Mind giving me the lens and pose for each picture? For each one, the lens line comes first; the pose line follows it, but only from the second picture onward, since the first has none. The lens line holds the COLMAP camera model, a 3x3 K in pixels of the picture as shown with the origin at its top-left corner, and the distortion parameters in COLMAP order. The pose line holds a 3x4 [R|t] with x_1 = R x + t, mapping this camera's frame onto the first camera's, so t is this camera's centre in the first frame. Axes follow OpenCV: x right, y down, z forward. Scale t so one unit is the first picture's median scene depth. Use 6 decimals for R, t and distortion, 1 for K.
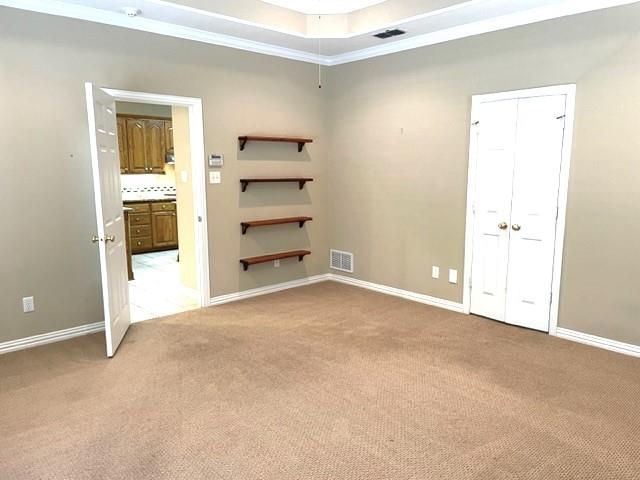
lens RADIAL K [[481.9, 0, 323.8], [0, 481.9, 240.6], [0, 0, 1]] dist [0.101301, -0.126648]
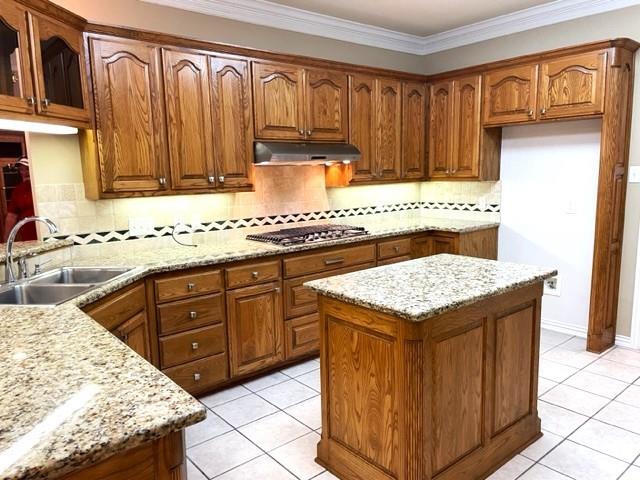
lens RADIAL K [[481.9, 0, 321.5], [0, 481.9, 248.8], [0, 0, 1]] dist [0.100944, -0.126579]
pose [[0.997981, -0.009341, -0.062821, -0.250947], [0.010136, 0.999872, 0.012343, -0.094496], [0.062698, -0.012955, 0.997948, 0.613837]]
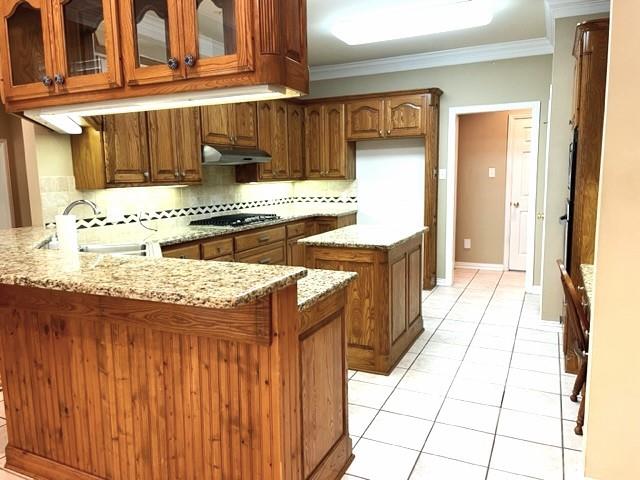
lens RADIAL K [[481.9, 0, 323.8], [0, 481.9, 240.6], [0, 0, 1]] dist [0.101301, -0.126648]
pose [[0.930961, -0.064119, 0.359444, -0.408570], [0.070622, 0.997491, -0.004974, -0.067265], [-0.358223, 0.030015, 0.933153, 0.494000]]
